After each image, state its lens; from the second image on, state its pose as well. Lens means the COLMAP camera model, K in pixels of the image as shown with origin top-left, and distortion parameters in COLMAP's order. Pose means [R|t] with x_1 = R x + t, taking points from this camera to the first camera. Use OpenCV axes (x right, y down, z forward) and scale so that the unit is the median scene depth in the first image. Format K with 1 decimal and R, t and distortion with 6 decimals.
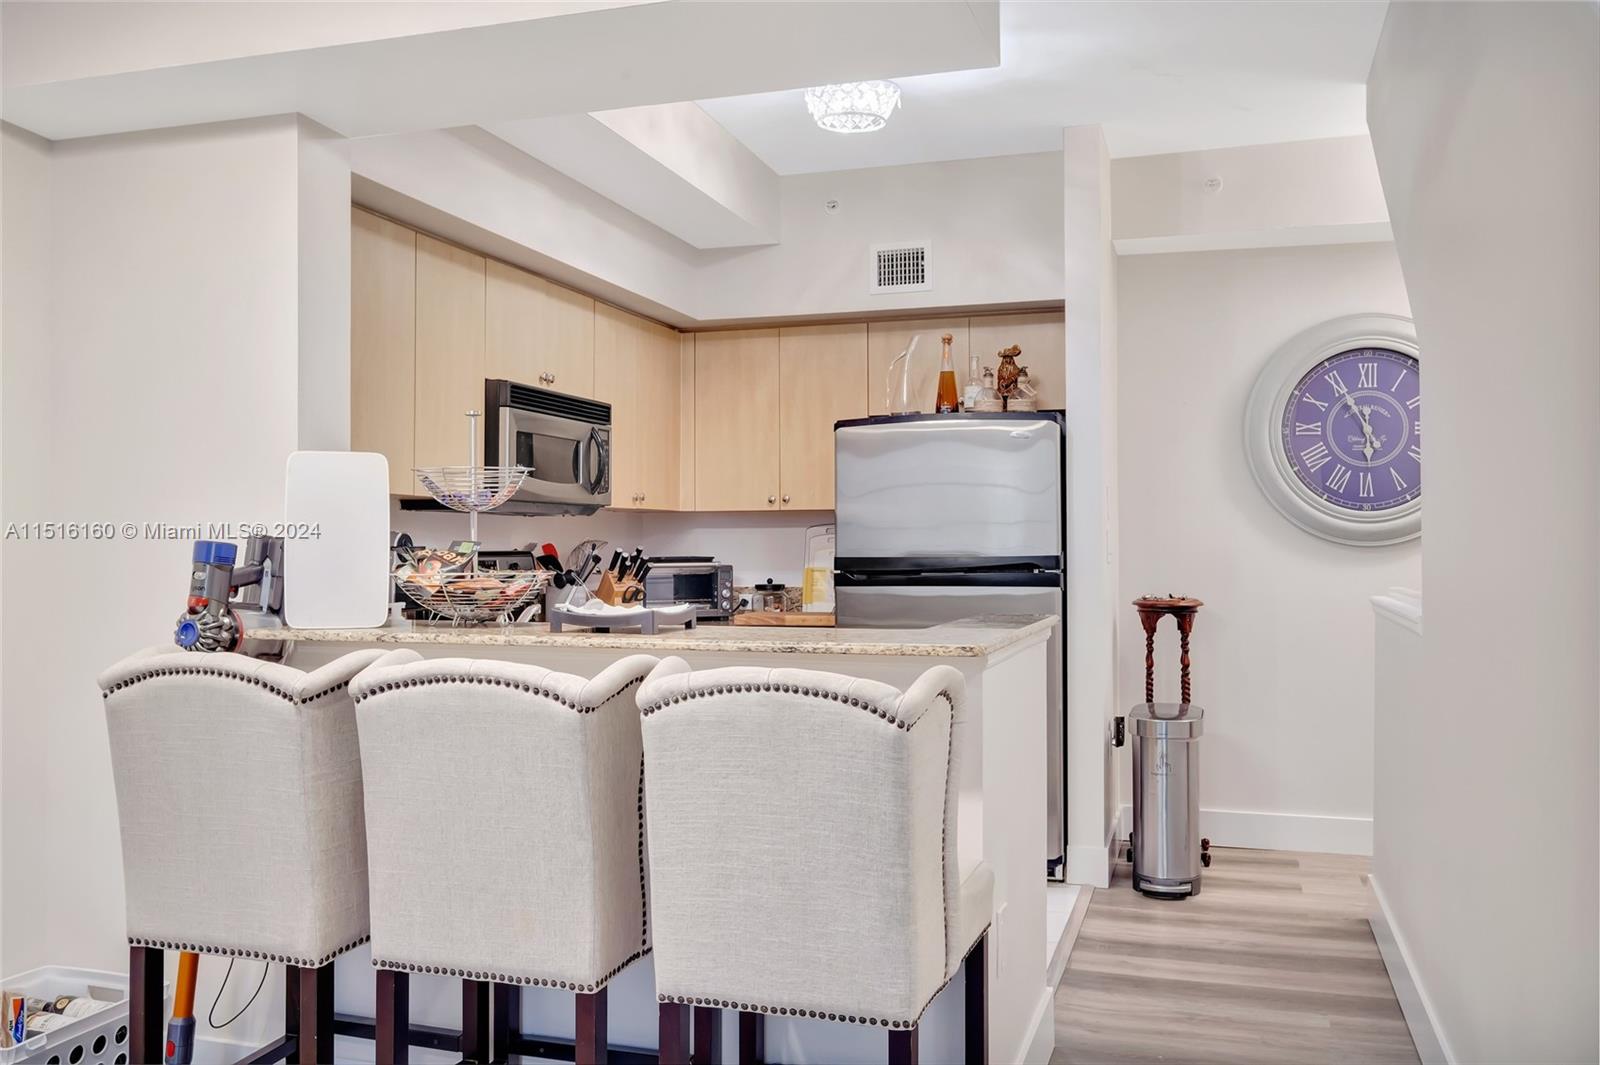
lens RADIAL K [[1318.9, 0, 800.0], [0, 1318.9, 532.5], [0, 0, 1]] dist [-0.029834, 0.000077]
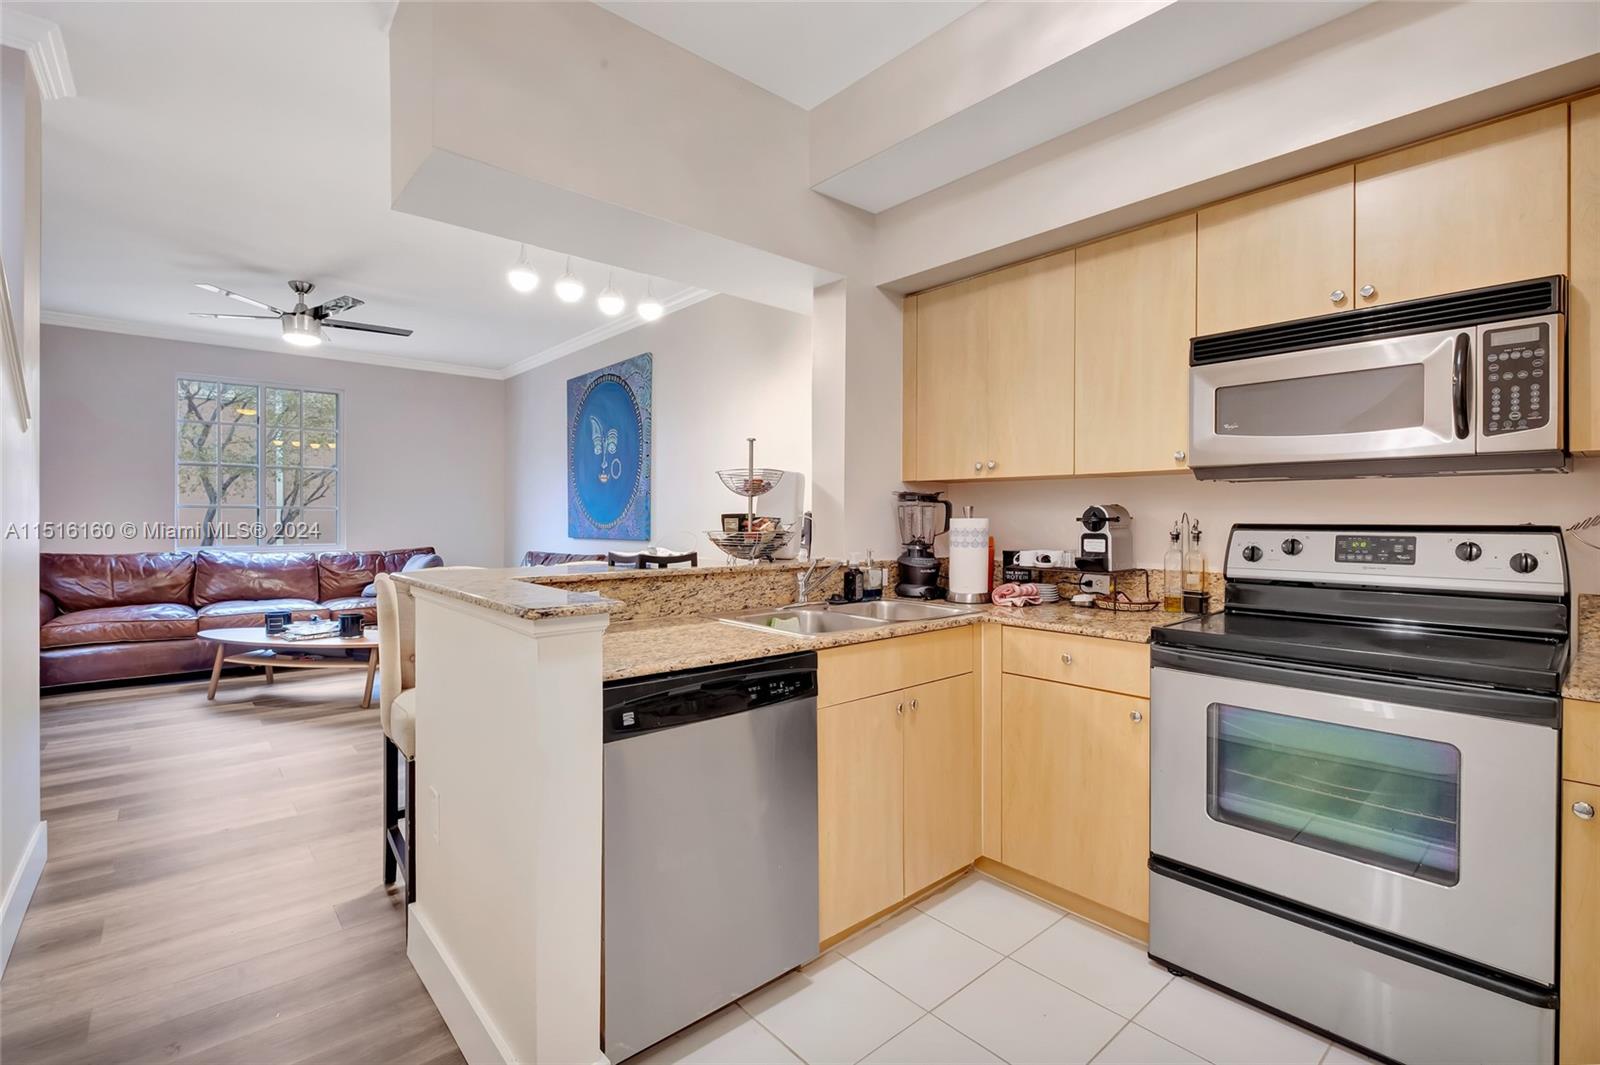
lens RADIAL K [[724.4, 0, 798.6], [0, 724.4, 521.6], [0, 0, 1]] dist [-0.000762, -0.000606]
pose [[-0.517930, 0.004233, -0.855413, 0.296506], [0.006732, 0.999977, 0.000872, 0.008857], [0.855397, -0.005307, -0.517947, 0.858121]]
